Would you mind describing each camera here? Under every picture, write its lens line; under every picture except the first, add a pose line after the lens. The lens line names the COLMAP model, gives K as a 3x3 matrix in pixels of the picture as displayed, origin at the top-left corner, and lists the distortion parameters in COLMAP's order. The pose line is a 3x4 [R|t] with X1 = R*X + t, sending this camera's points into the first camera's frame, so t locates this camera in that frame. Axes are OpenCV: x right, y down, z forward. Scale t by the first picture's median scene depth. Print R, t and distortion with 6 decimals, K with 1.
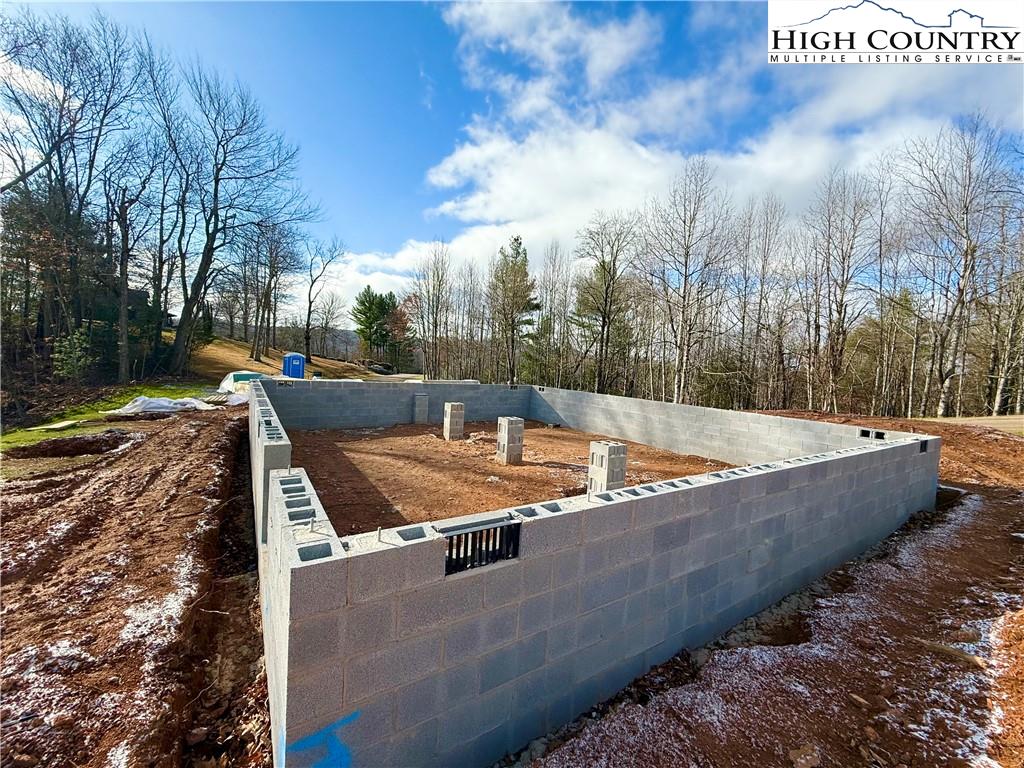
lens RADIAL K [[406.4, 0, 509.1], [0, 406.4, 380.0], [0, 0, 1]] dist [-0.000290, 0.000070]
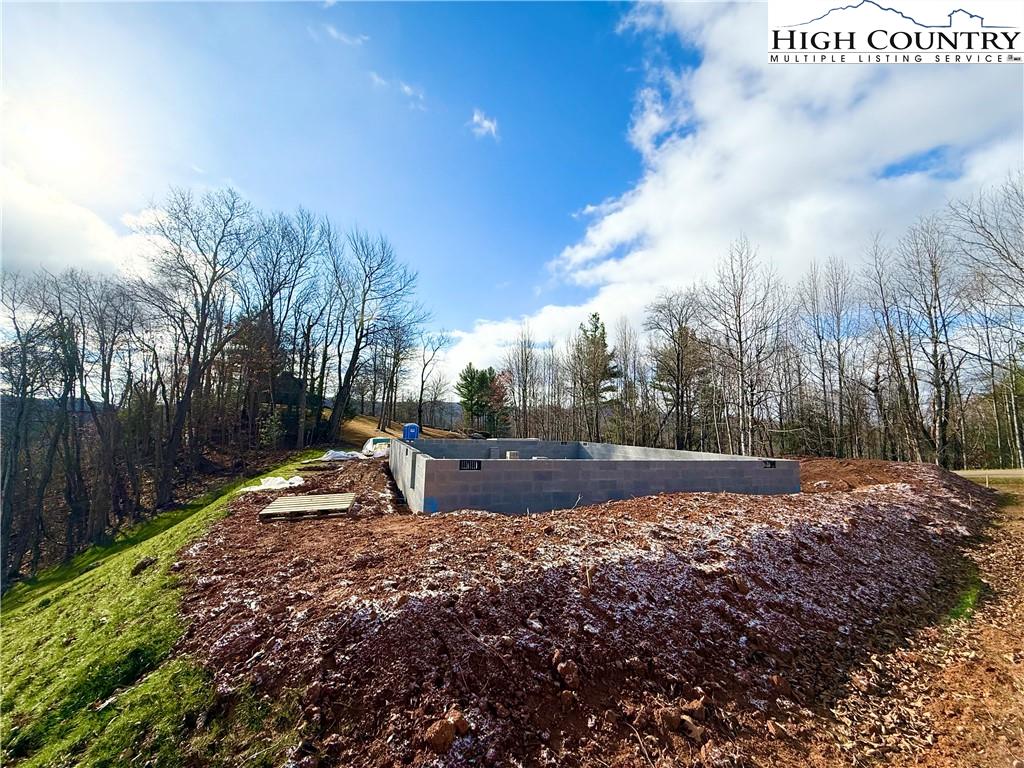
lens RADIAL K [[406.4, 0, 509.1], [0, 406.4, 380.0], [0, 0, 1]] dist [-0.000290, 0.000070]
pose [[0.970437, -0.055703, -0.234840, 0.070843], [0.016323, 0.985922, -0.166404, 0.014828], [0.240803, 0.157652, 0.957685, -0.155950]]
